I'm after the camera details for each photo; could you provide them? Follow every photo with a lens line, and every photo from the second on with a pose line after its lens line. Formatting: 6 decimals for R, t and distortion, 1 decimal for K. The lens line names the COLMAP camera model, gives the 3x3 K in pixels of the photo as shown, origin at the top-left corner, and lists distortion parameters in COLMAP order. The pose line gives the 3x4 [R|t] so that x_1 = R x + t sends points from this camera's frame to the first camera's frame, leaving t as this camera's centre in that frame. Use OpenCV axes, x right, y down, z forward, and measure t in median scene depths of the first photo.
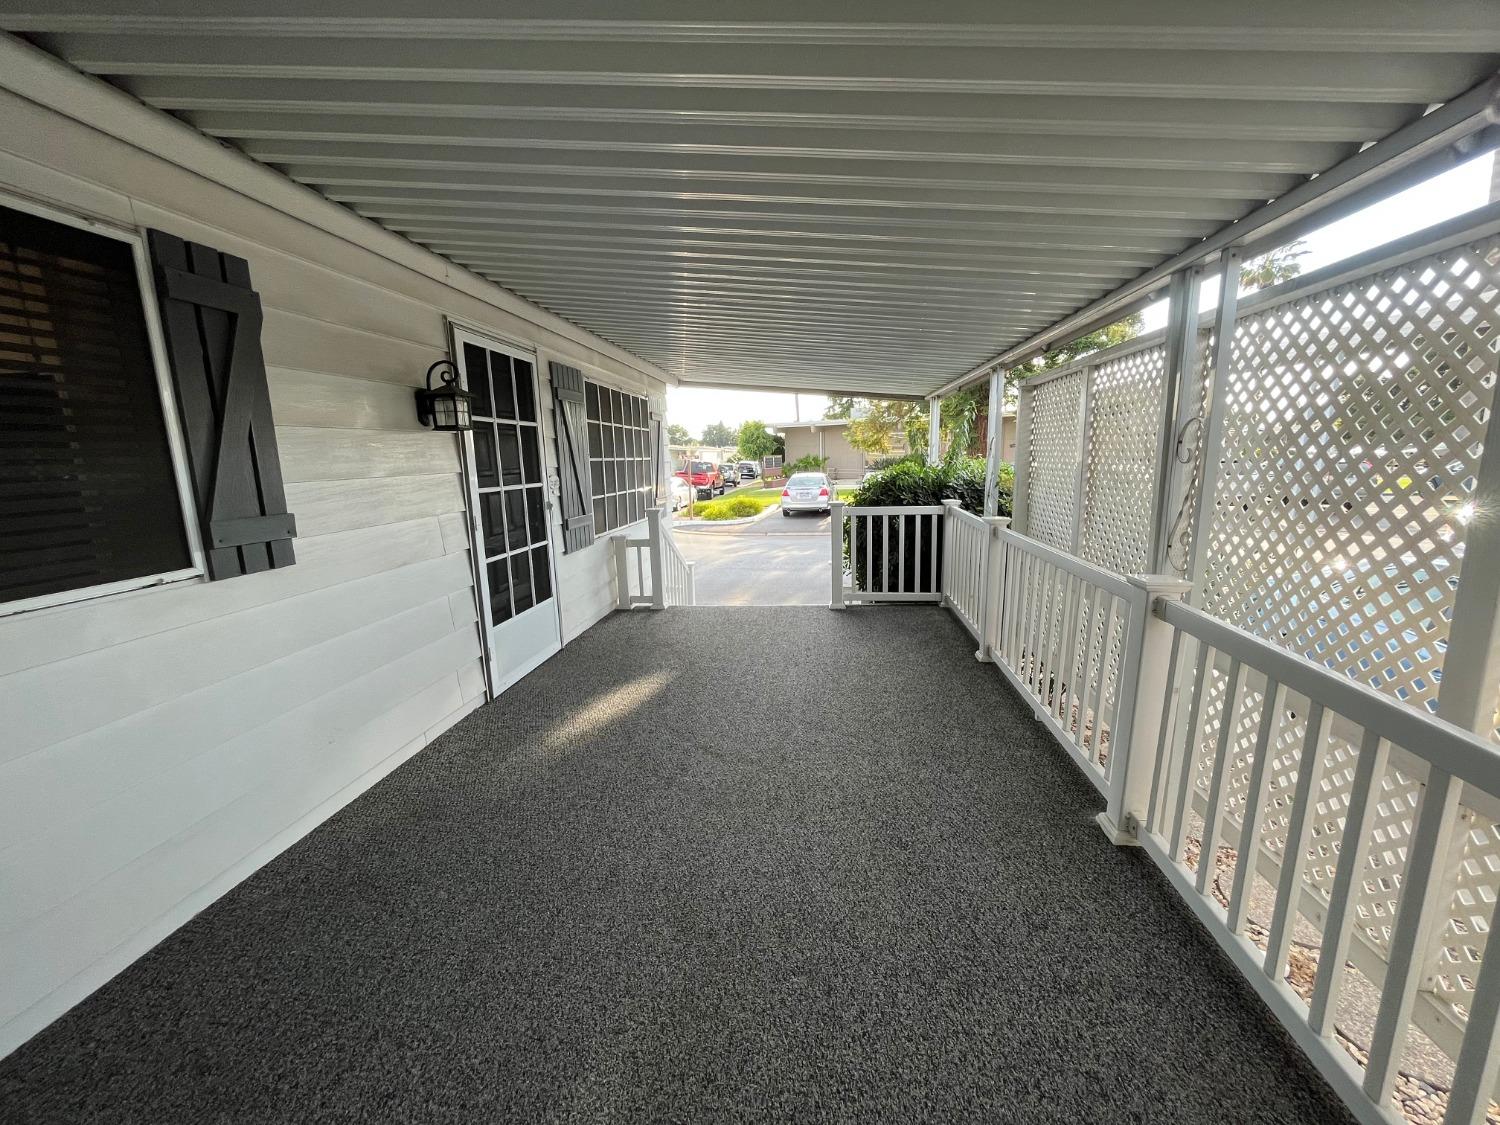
lens RADIAL K [[604.7, 0, 751.6], [0, 604.7, 563.2], [0, 0, 1]] dist [-0.002558, 0.000342]
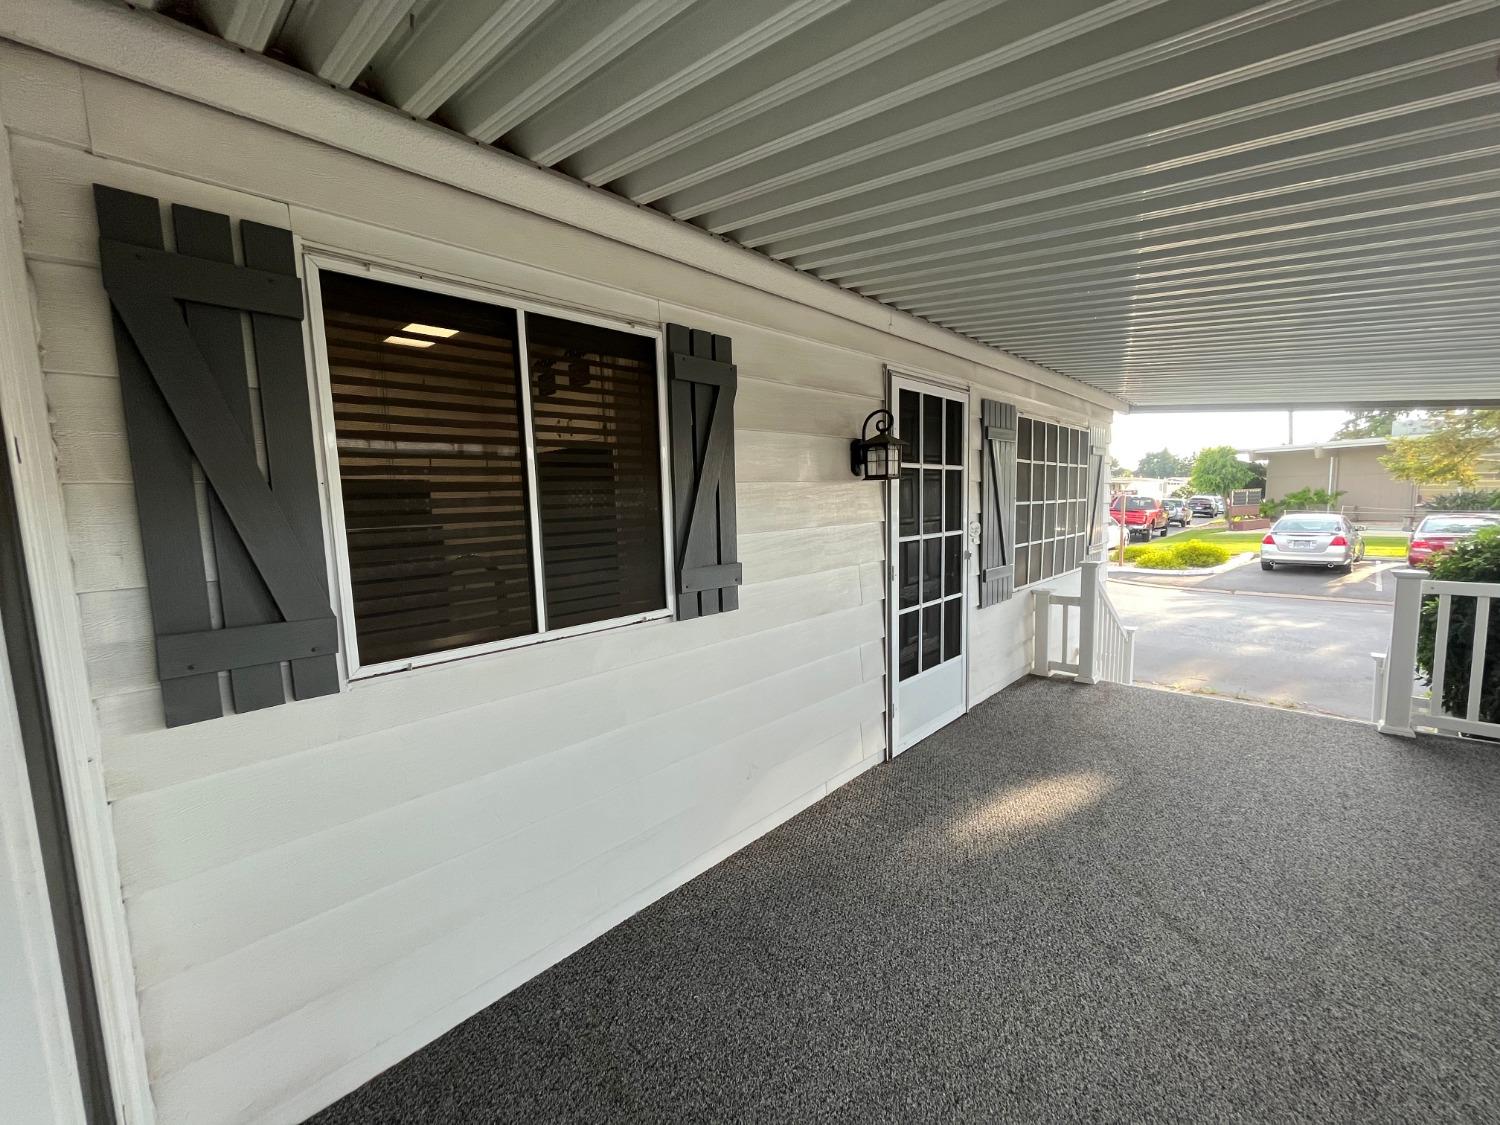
lens RADIAL K [[604.7, 0, 751.6], [0, 604.7, 563.2], [0, 0, 1]] dist [-0.002558, 0.000342]
pose [[0.800860, 0.069481, -0.594807, -0.059831], [-0.100943, 0.994697, -0.019718, -0.037047], [0.590283, 0.075833, 0.803627, 0.083822]]
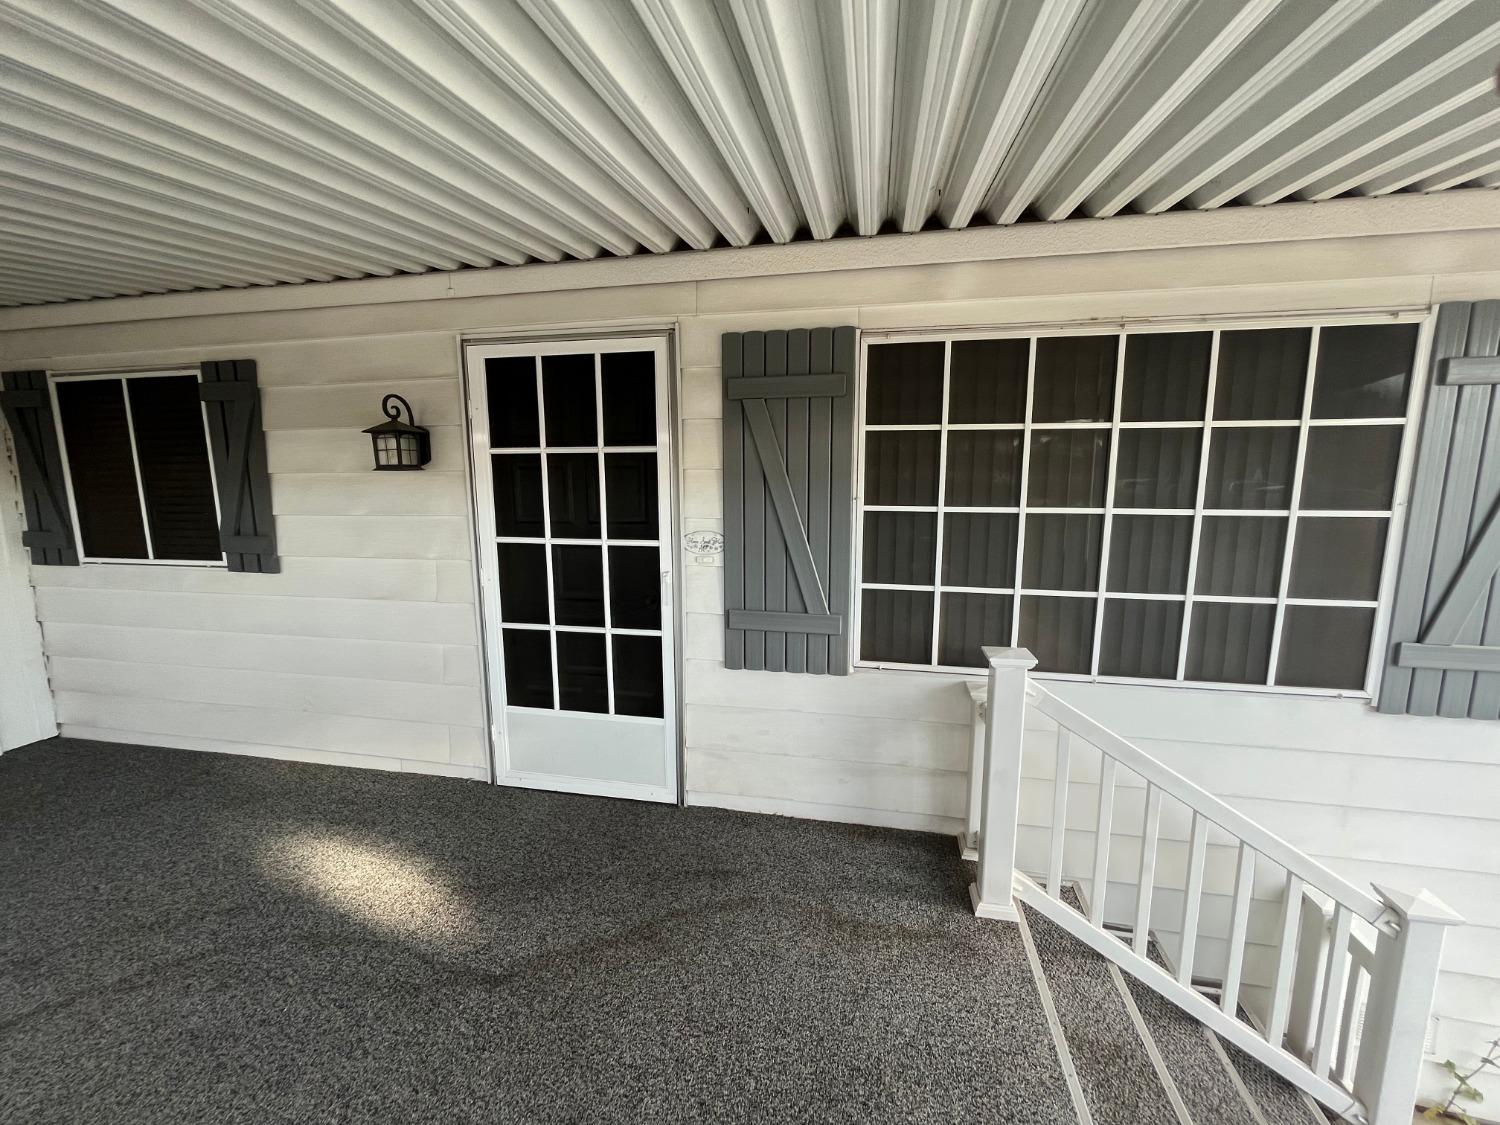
lens RADIAL K [[606.6, 0, 750.0], [0, 606.6, 562.5], [0, 0, 1]] dist [-0.001614, 0.000170]
pose [[-0.080222, 0.166893, -0.982706, 0.309816], [-0.170579, 0.969042, 0.178497, -0.275535], [0.982073, 0.181948, -0.049270, 1.293796]]
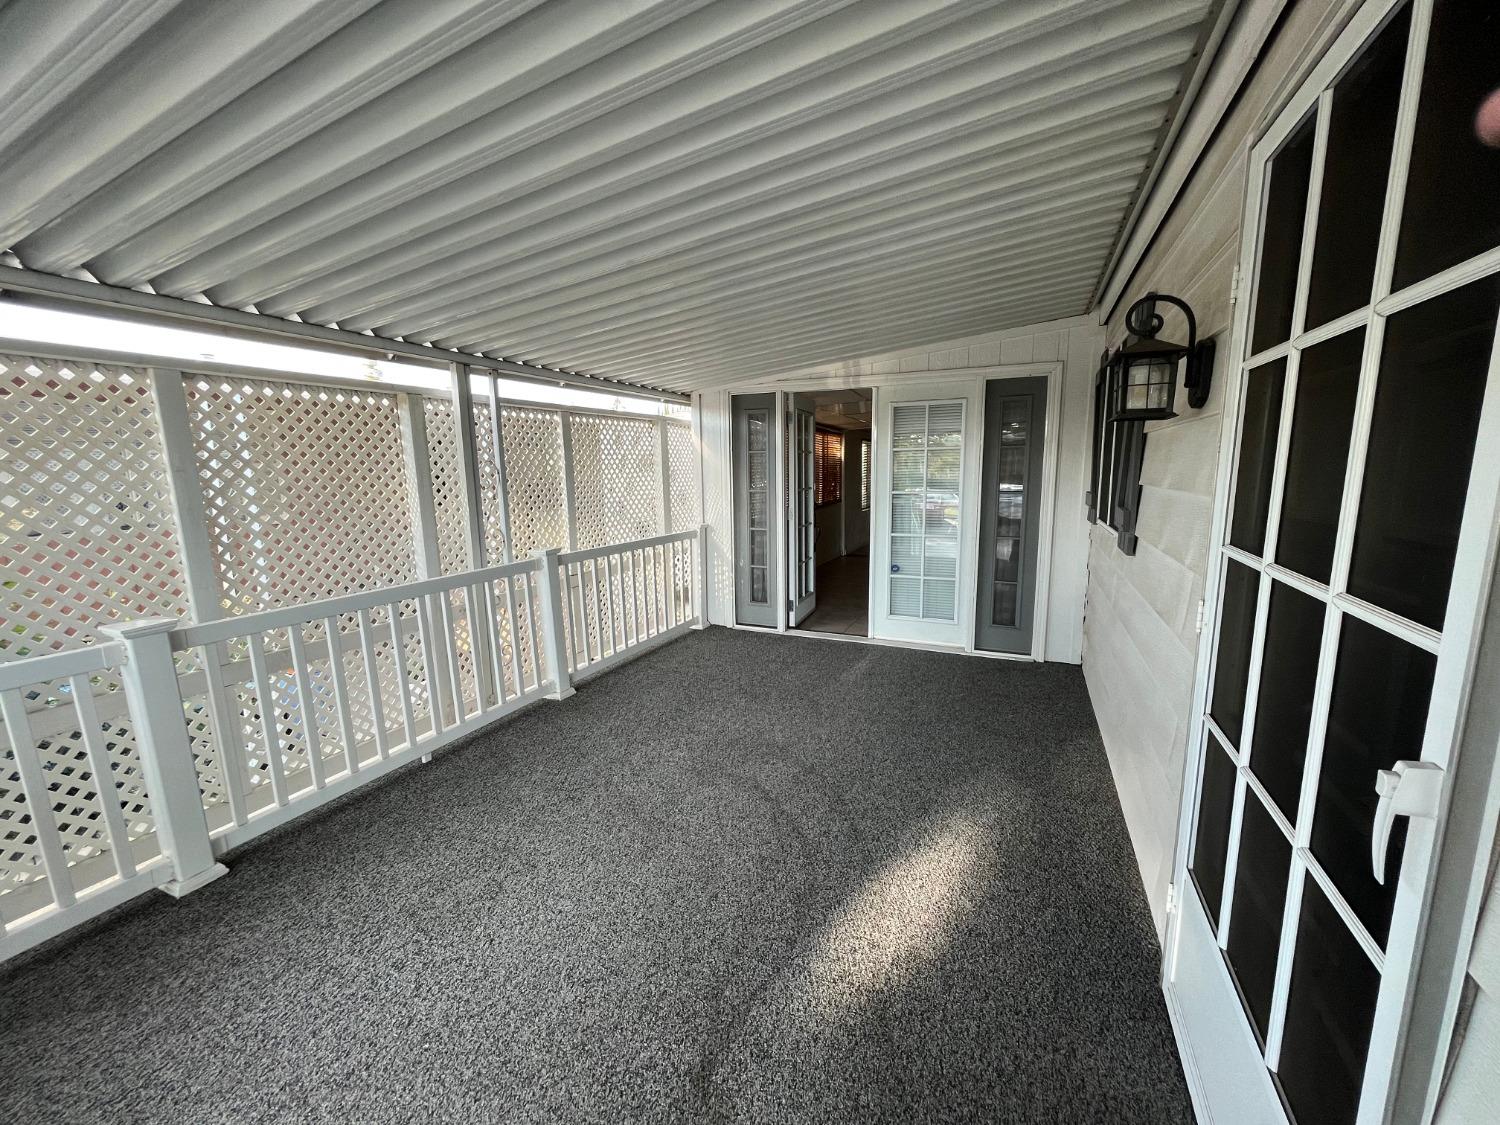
lens RADIAL K [[604.7, 0, 751.6], [0, 604.7, 563.2], [0, 0, 1]] dist [-0.002558, 0.000342]
pose [[-0.956941, -0.007433, 0.290187, -0.250632], [0.089436, 0.943493, 0.319096, -0.251842], [-0.276161, 0.331310, -0.902202, 1.359631]]
